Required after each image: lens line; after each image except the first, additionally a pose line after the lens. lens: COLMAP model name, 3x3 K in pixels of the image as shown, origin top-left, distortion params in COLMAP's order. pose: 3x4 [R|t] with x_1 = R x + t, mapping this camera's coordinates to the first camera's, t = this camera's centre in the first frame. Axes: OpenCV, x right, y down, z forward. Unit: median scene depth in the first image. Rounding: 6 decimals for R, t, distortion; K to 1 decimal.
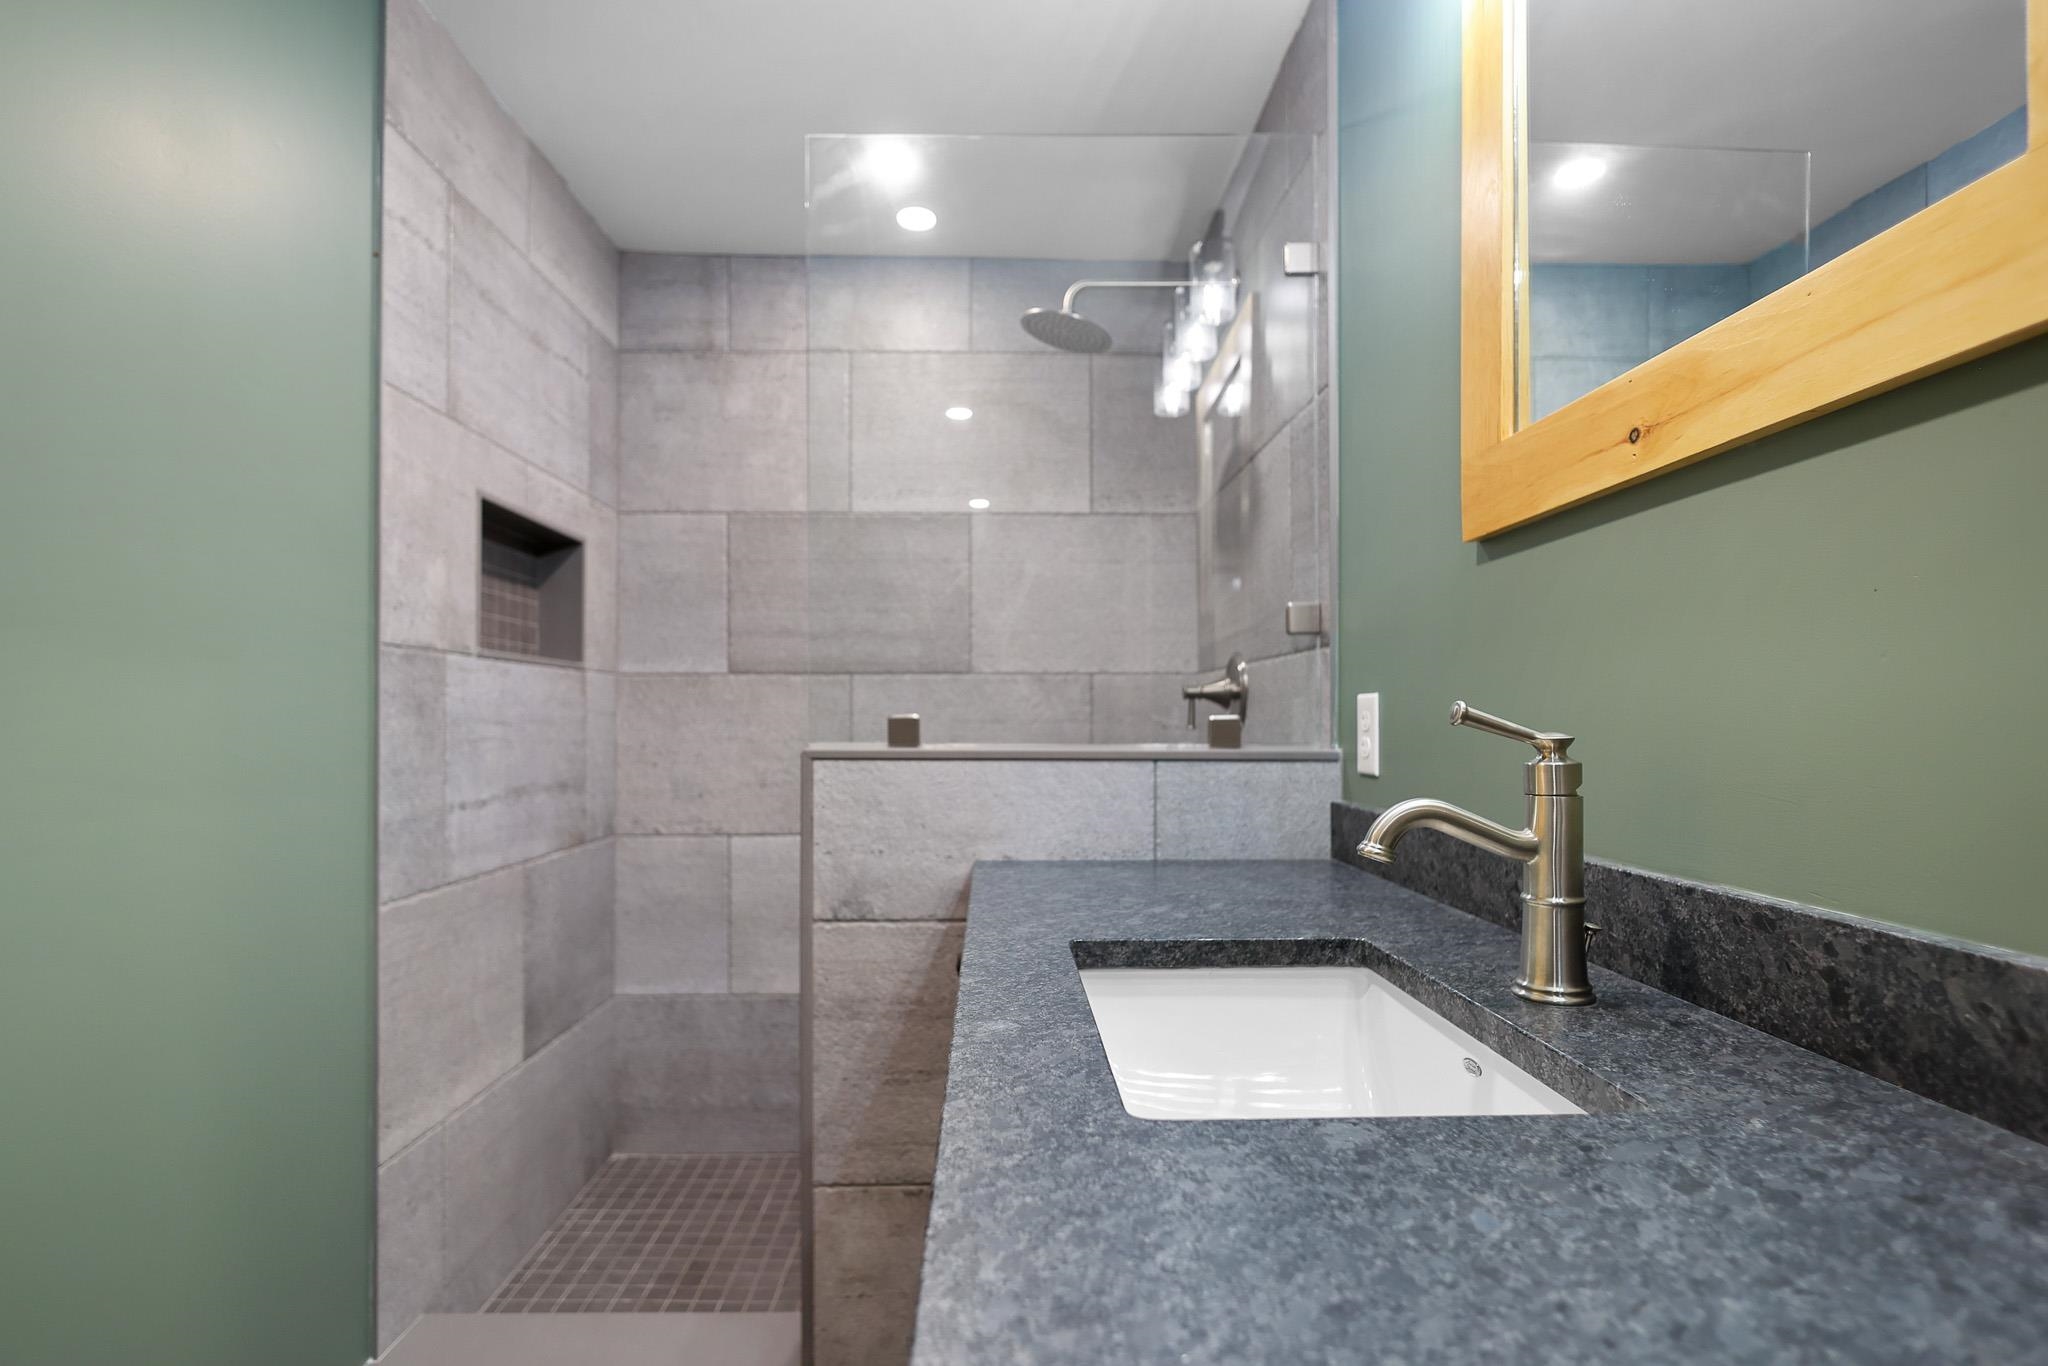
lens RADIAL K [[1013.3, 0, 1019.4], [0, 1013.3, 701.4], [0, 0, 1]] dist [-0.002005, 0.000268]
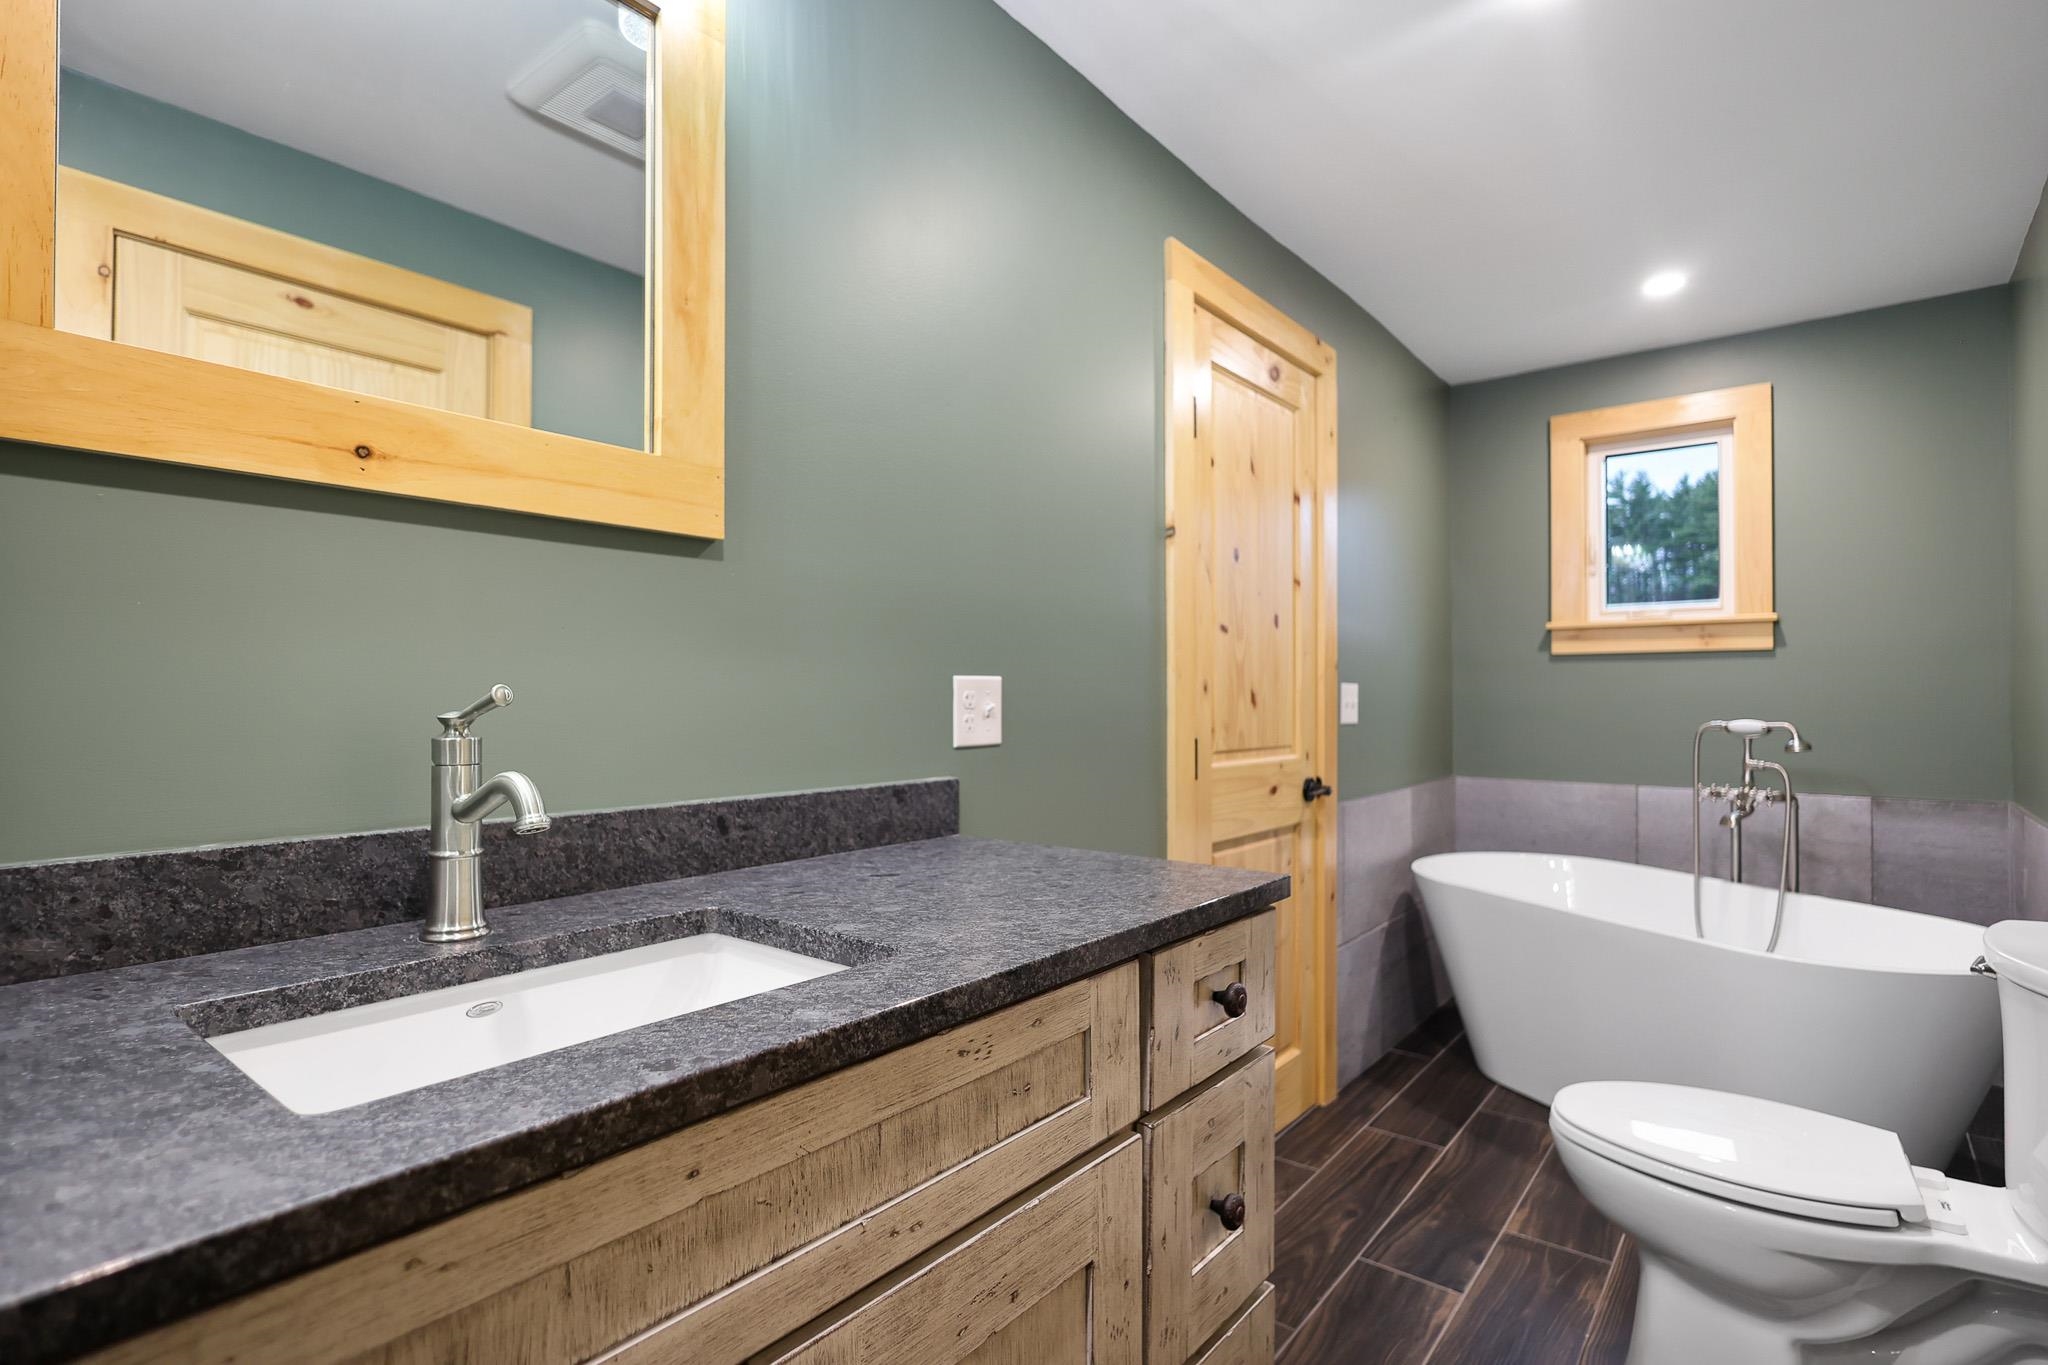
lens RADIAL K [[1013.3, 0, 1020.9], [0, 1013.3, 684.3], [0, 0, 1]] dist [-0.002005, 0.000268]
pose [[-0.765469, 0.009386, 0.643404, -0.854771], [-0.010494, 0.999579, -0.027067, 0.027100], [-0.643387, -0.027471, -0.765048, 1.718403]]
